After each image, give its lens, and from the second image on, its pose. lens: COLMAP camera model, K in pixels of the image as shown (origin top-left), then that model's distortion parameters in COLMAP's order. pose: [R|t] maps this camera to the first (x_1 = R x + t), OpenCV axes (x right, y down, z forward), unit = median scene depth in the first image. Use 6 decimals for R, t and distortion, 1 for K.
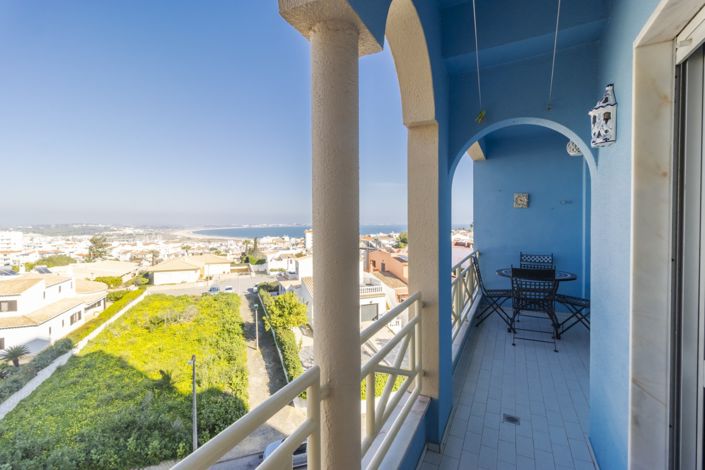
lens RADIAL K [[324.8, 0, 350.7], [0, 324.8, 230.7], [0, 0, 1]] dist [0.005540, -0.000116]
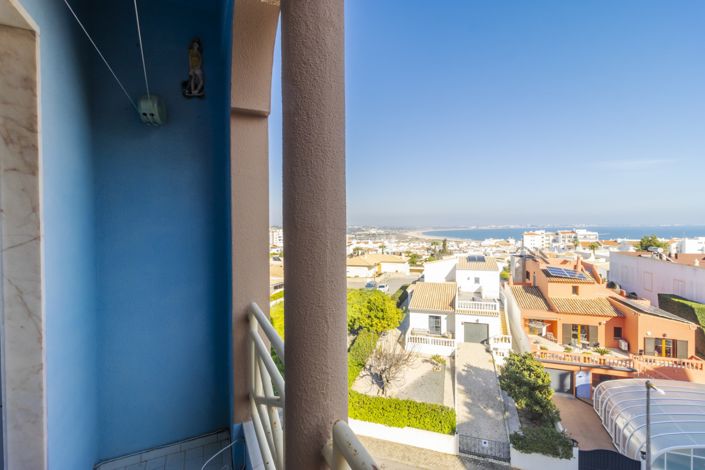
lens RADIAL K [[324.8, 0, 354.7], [0, 324.8, 230.7], [0, 0, 1]] dist [0.005540, -0.000116]
pose [[0.782846, 0.006686, -0.622179, 0.227230], [-0.009391, 0.999955, -0.001071, -0.004252], [0.622145, 0.006682, 0.782874, 0.105644]]
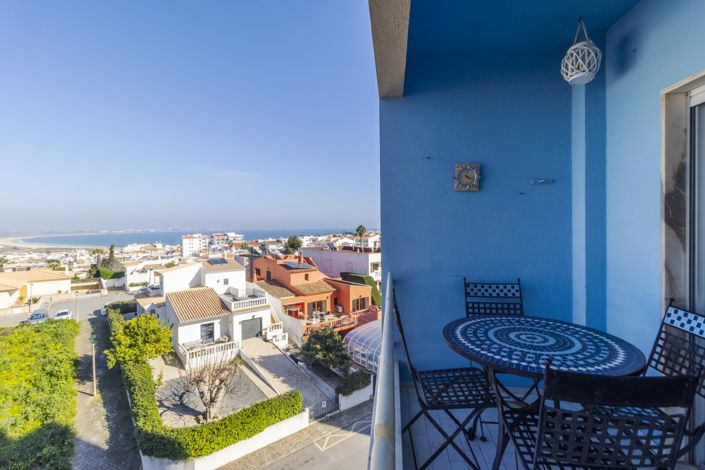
lens RADIAL K [[324.8, 0, 349.4], [0, 324.8, 231.4], [0, 0, 1]] dist [0.005540, -0.000116]
pose [[0.945520, -0.005900, 0.325509, 0.015928], [0.009881, 0.999895, -0.010580, -0.000409], [-0.325413, 0.013220, 0.945480, 0.050111]]
